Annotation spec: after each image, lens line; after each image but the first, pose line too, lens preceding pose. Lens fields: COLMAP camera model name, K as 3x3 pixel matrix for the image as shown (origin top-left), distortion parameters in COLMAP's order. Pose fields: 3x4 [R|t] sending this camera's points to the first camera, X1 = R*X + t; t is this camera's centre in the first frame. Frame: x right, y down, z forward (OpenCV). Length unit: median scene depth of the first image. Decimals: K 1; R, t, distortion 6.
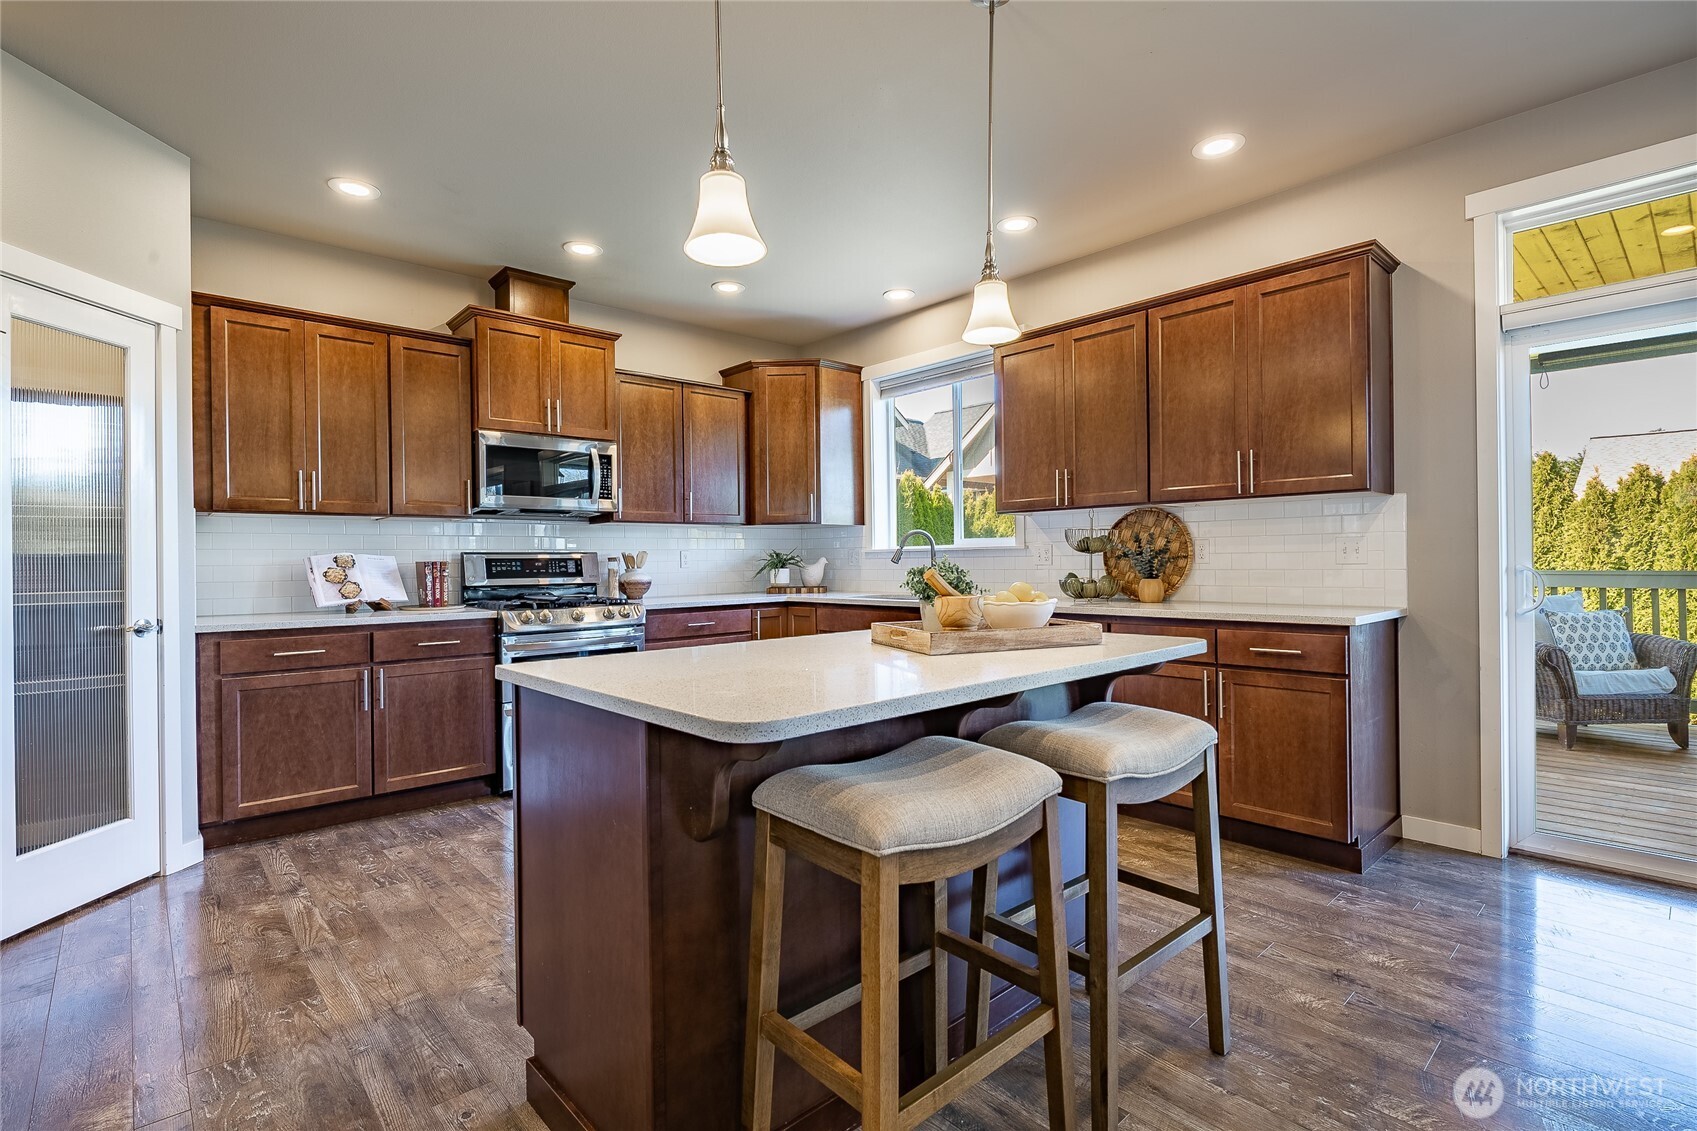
lens RADIAL K [[800.6, 0, 851.9], [0, 800.6, 562.0], [0, 0, 1]] dist [-0.000526, -0.001056]
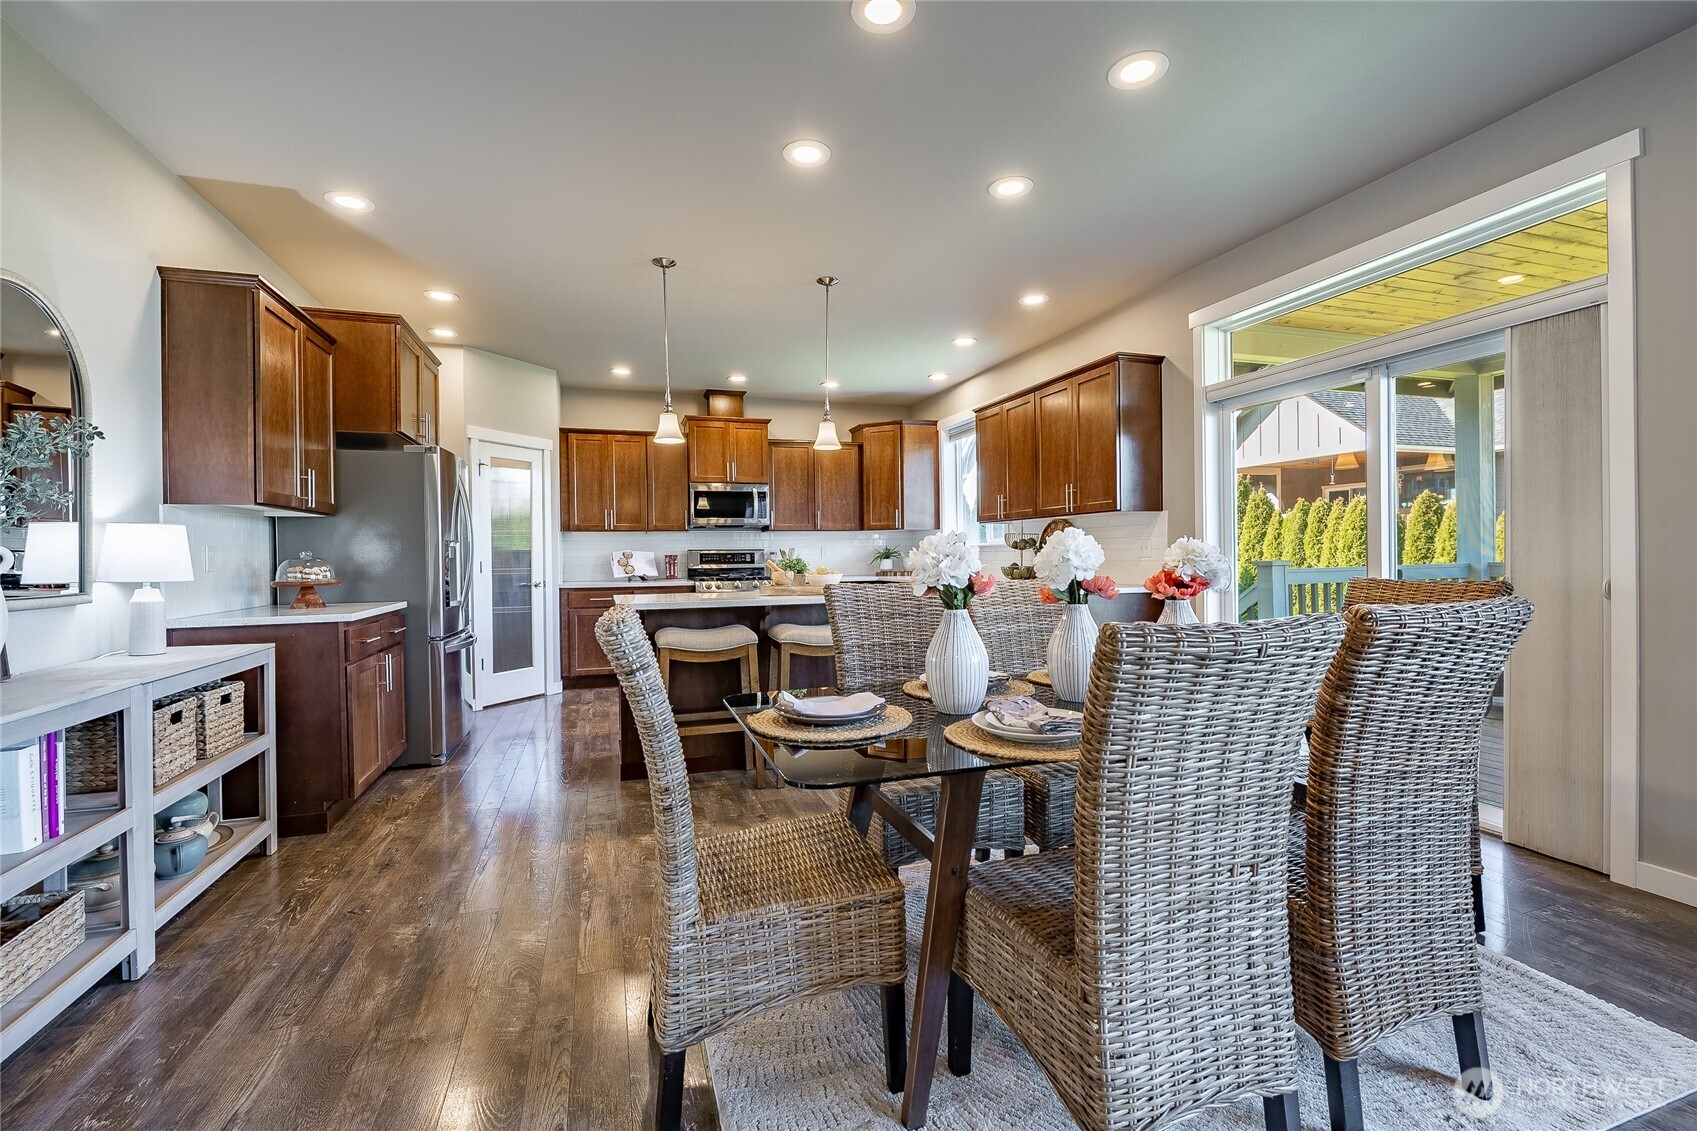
lens RADIAL K [[761.9, 0, 856.0], [0, 761.9, 562.0], [0, 0, 1]] dist [-0.002818, -0.000515]
pose [[0.913077, 0.003660, -0.407772, 0.566967], [0.001110, 0.999934, 0.011461, -0.003854], [0.407787, -0.010917, 0.913012, -0.418836]]
